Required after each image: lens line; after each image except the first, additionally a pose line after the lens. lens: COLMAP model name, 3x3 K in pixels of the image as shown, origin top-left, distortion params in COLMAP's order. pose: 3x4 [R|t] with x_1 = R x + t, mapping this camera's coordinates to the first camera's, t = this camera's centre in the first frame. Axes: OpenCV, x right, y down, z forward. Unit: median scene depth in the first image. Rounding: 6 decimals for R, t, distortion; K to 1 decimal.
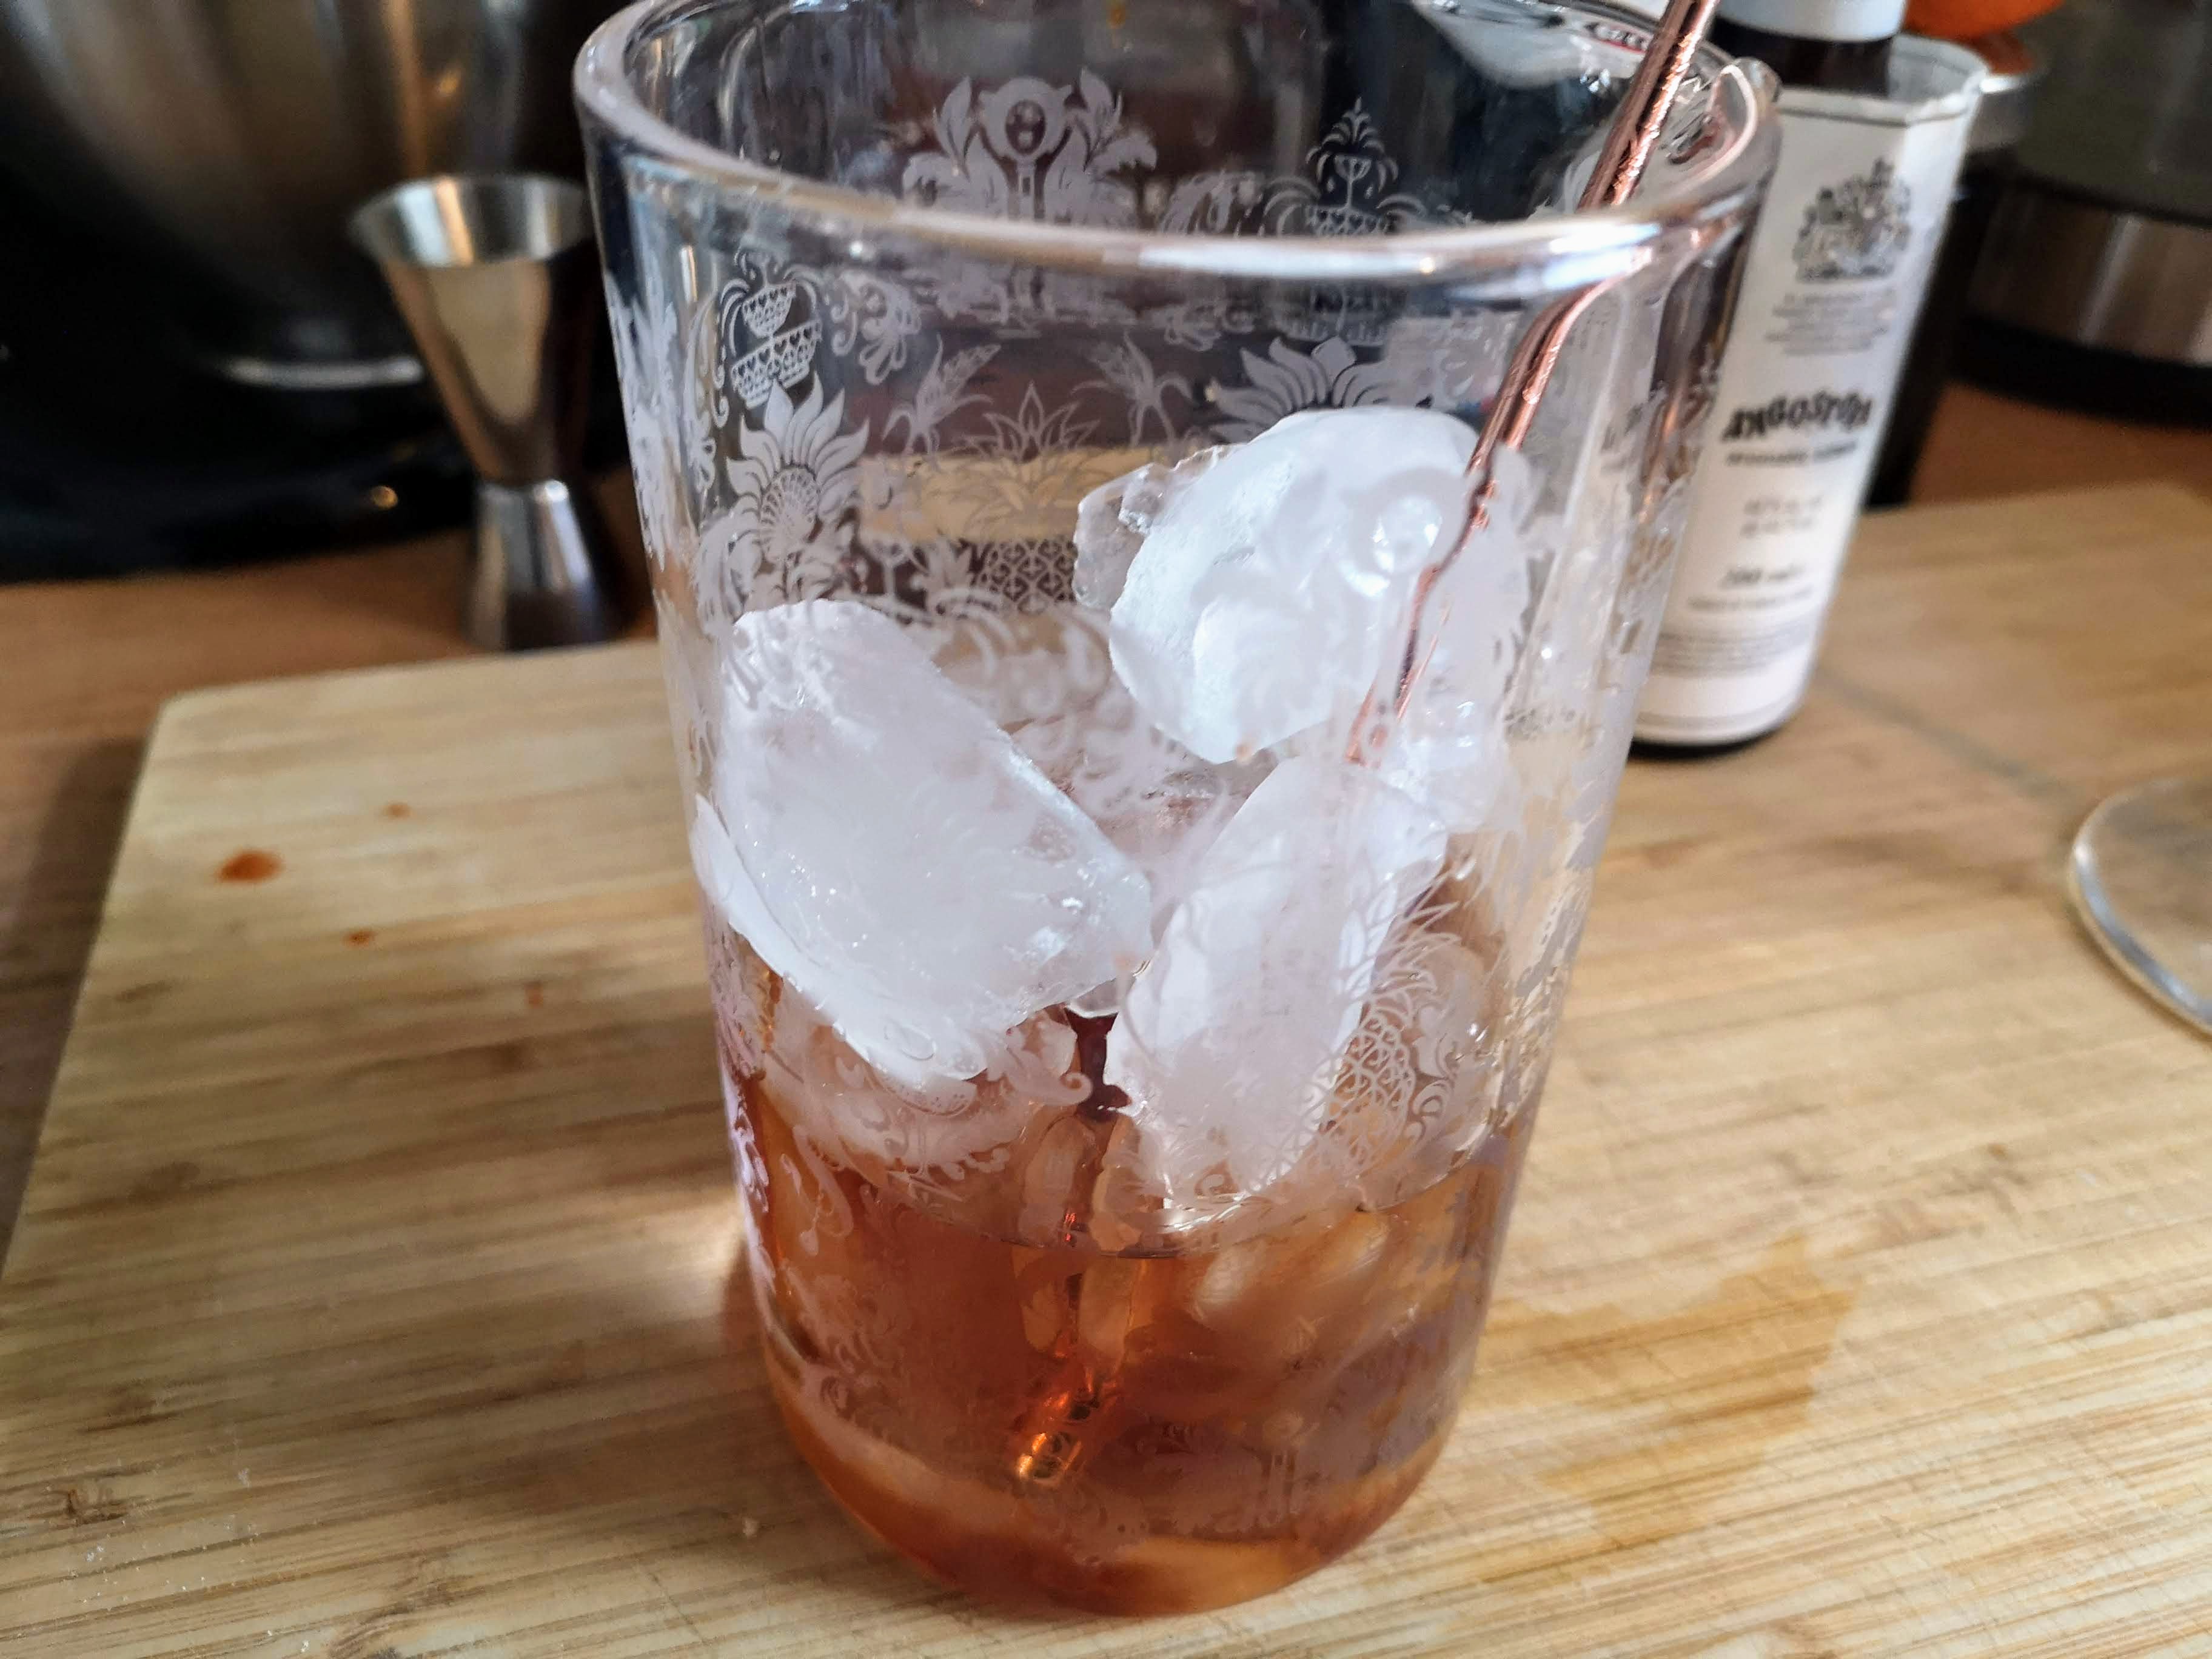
lens RADIAL K [[1768.5, 0, 1101.7], [0, 1768.5, 783.3], [0, 0, 1]] dist [-0.016837, -0.011290]
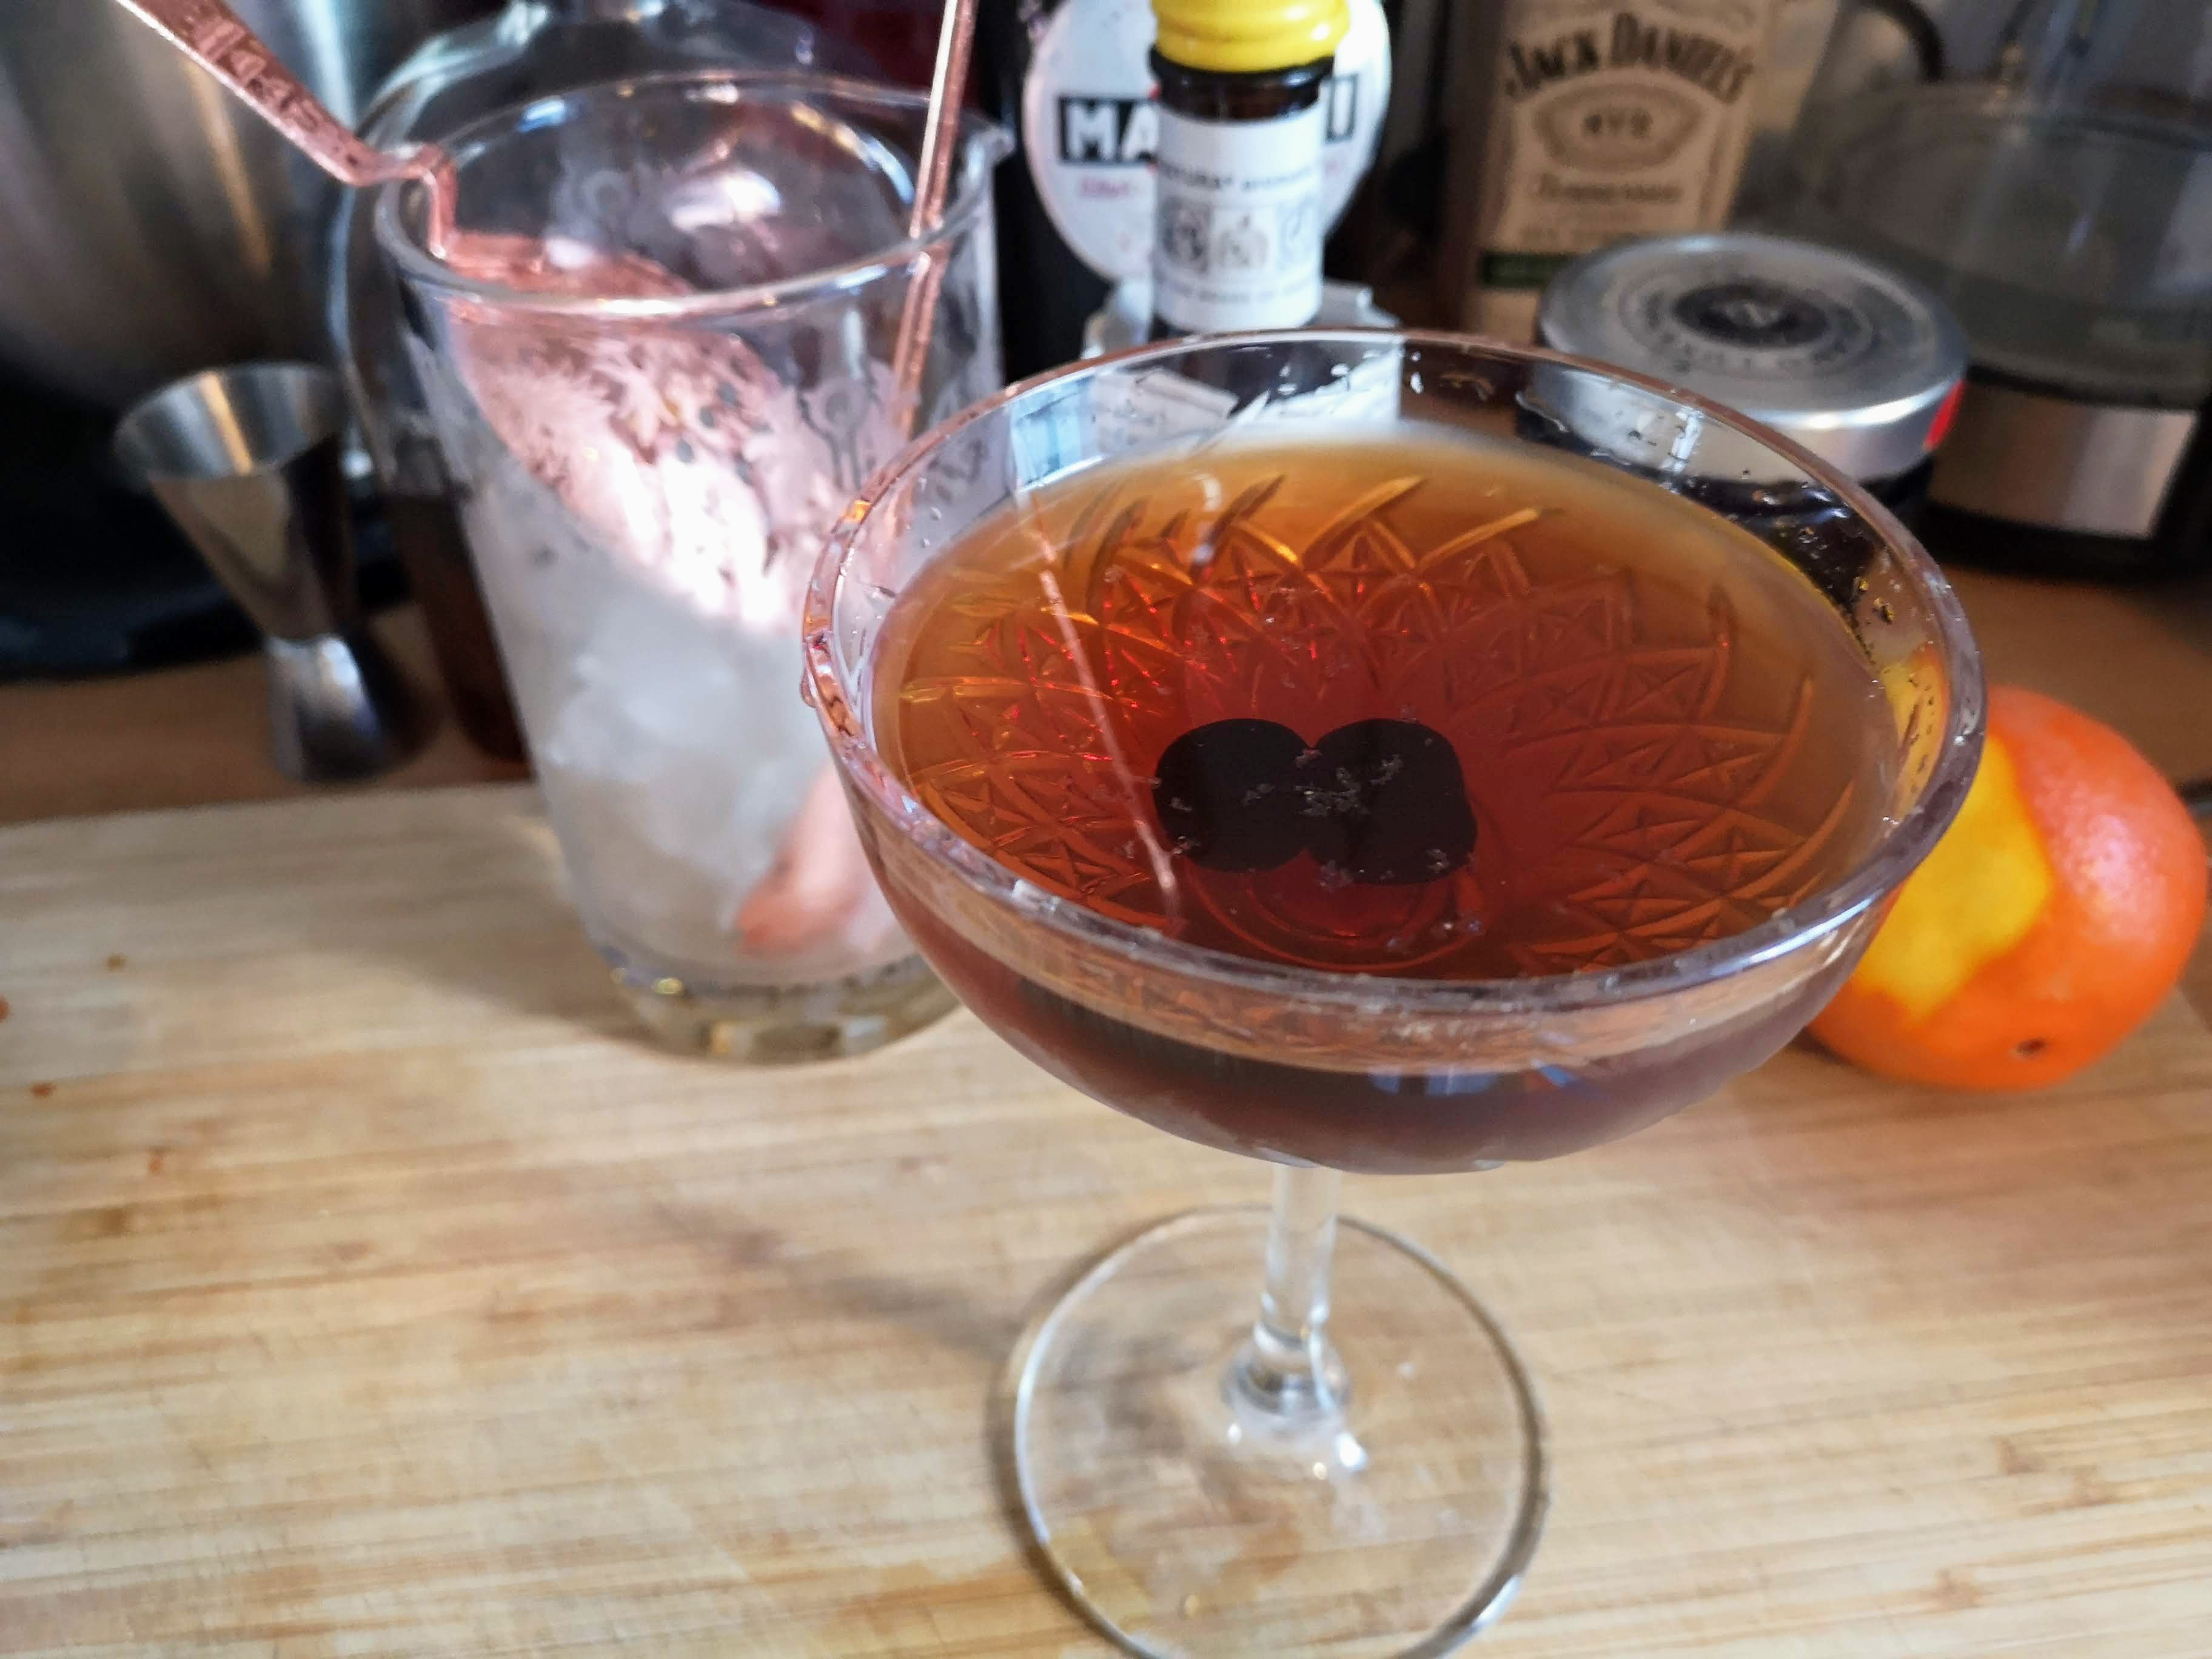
lens RADIAL K [[1768.5, 0, 1100.3], [0, 1768.5, 810.8], [0, 0, 1]] dist [-0.016837, -0.011290]
pose [[0.987997, 0.065410, -0.139942, 0.578969], [-0.050736, 0.993074, 0.105971, -0.344184], [0.145905, -0.097598, 0.984473, -0.072499]]
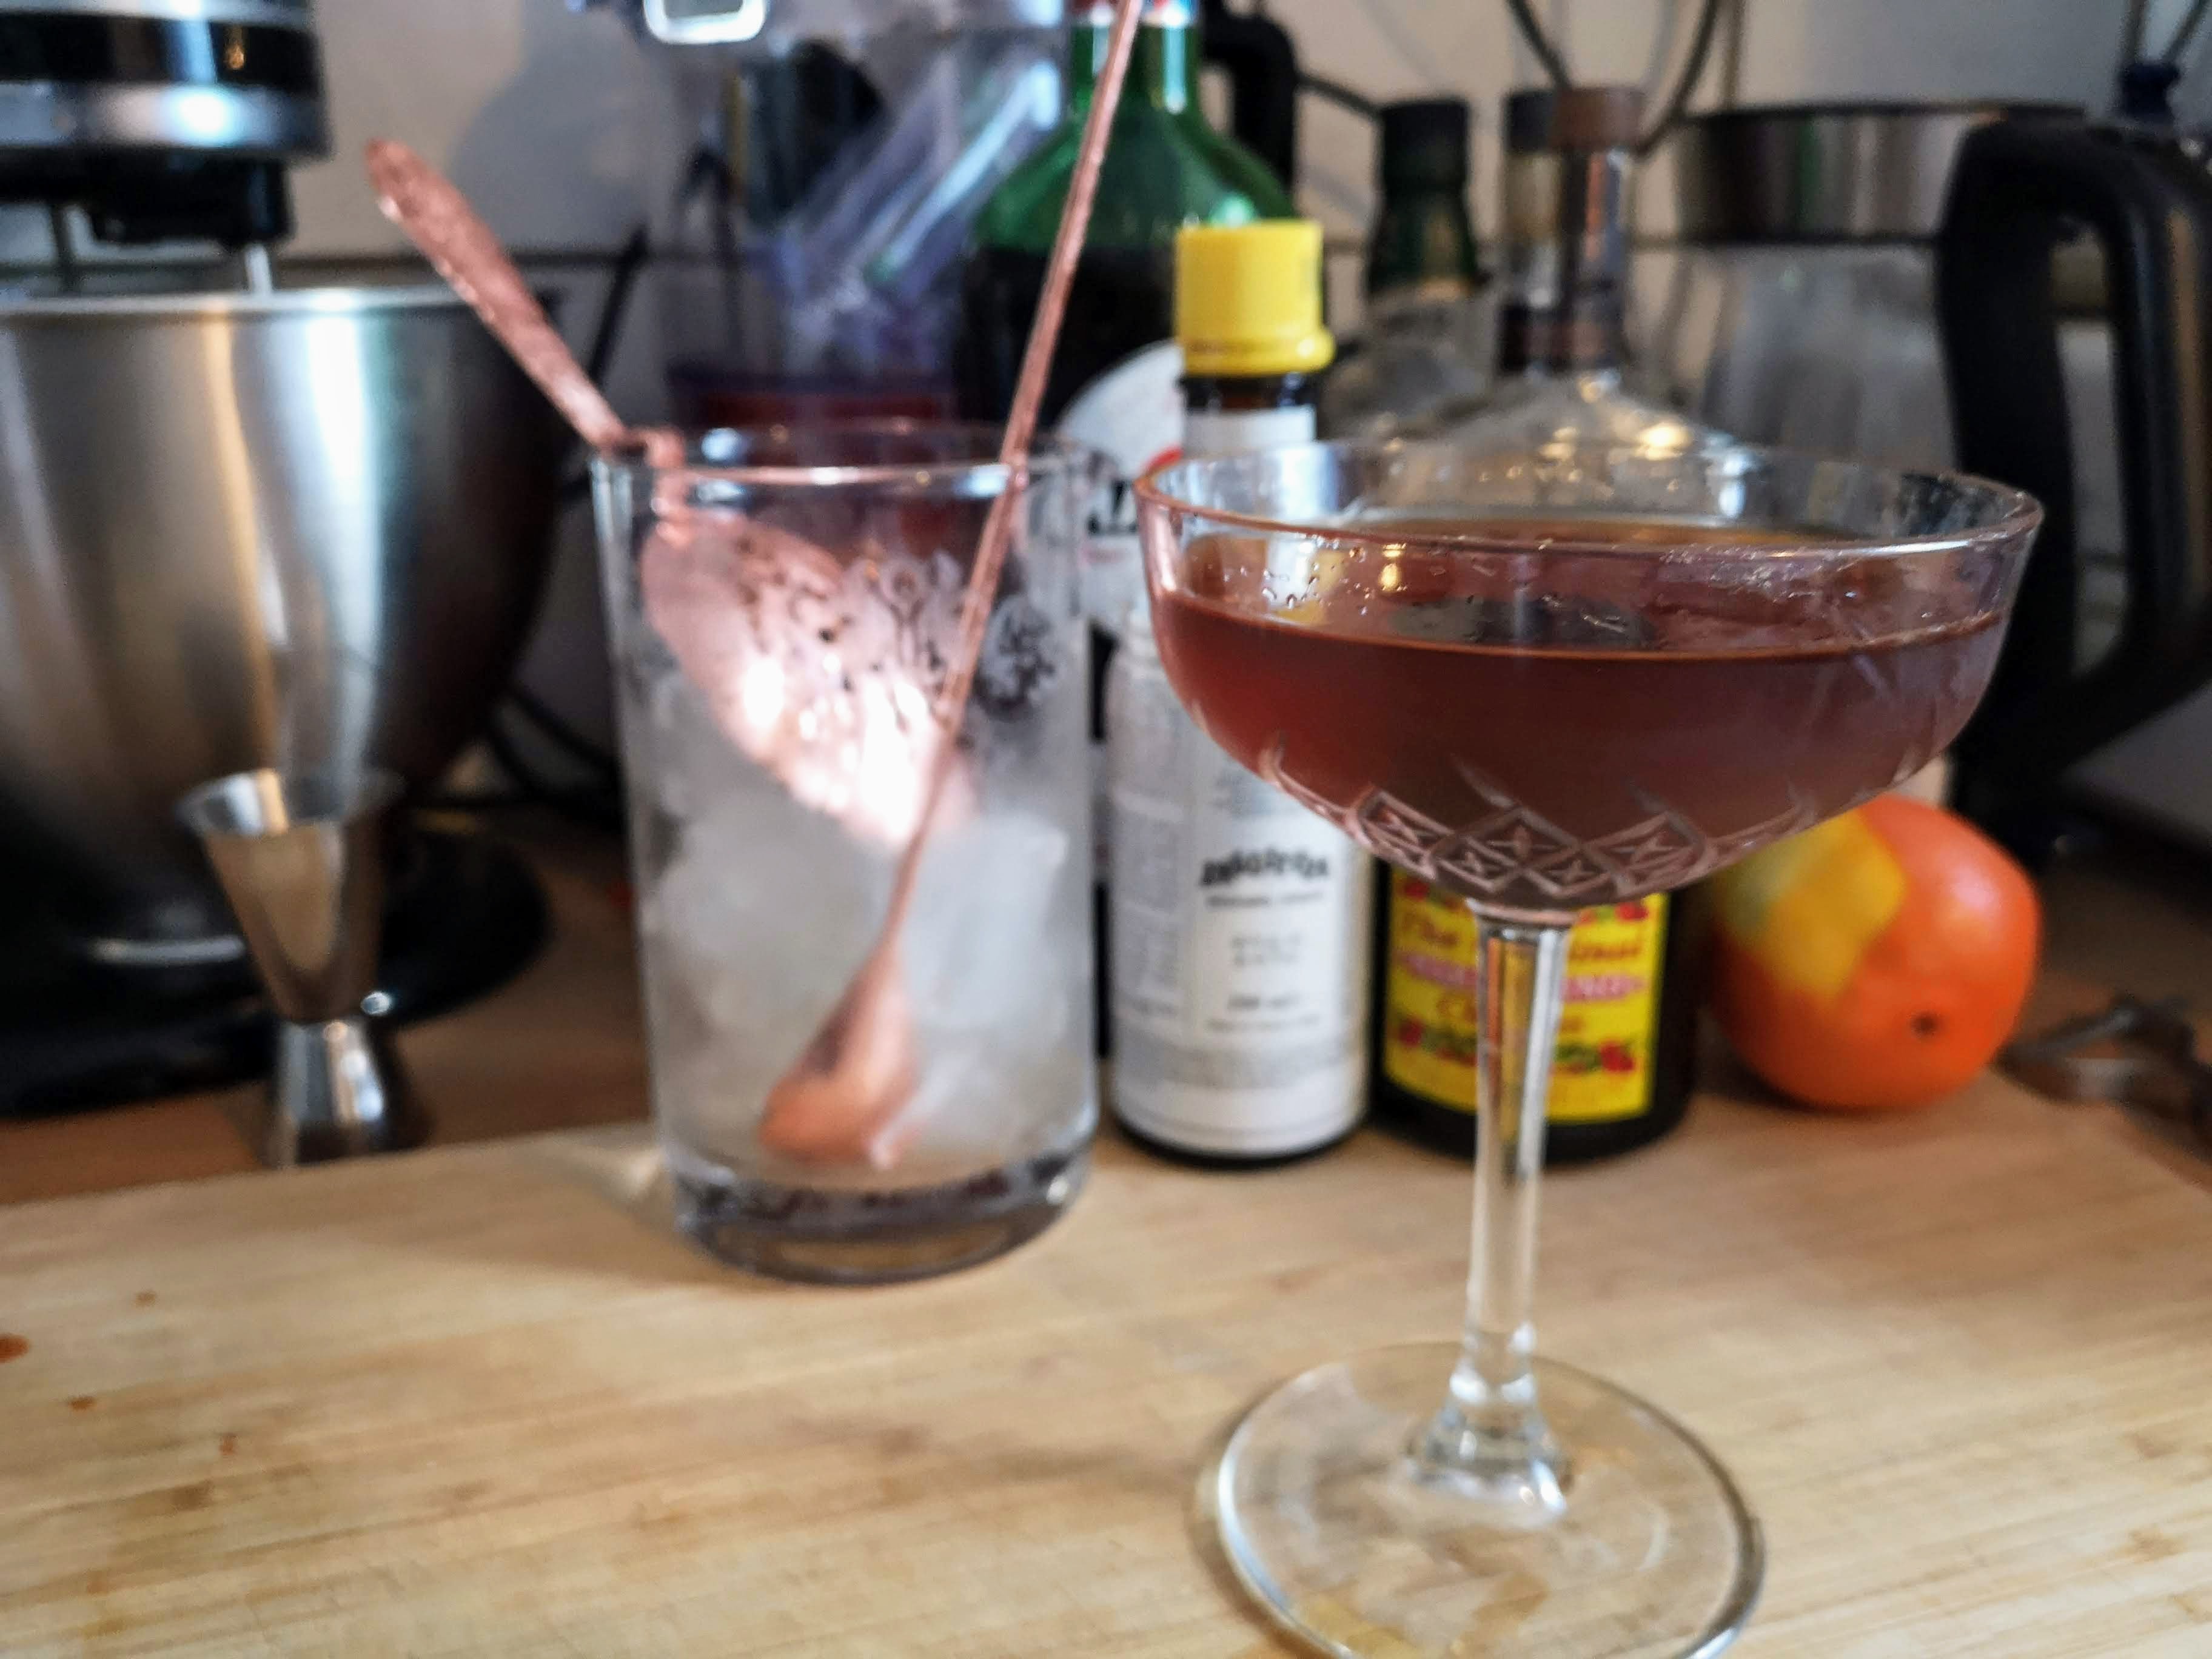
lens RADIAL K [[1768.5, 0, 1099.3], [0, 1768.5, 829.9], [0, 0, 1]] dist [-0.016837, -0.011290]
pose [[0.998606, -0.051065, 0.013357, 0.283980], [0.052697, 0.950144, -0.307325, 0.150132], [0.003002, 0.307600, 0.951511, -0.199239]]
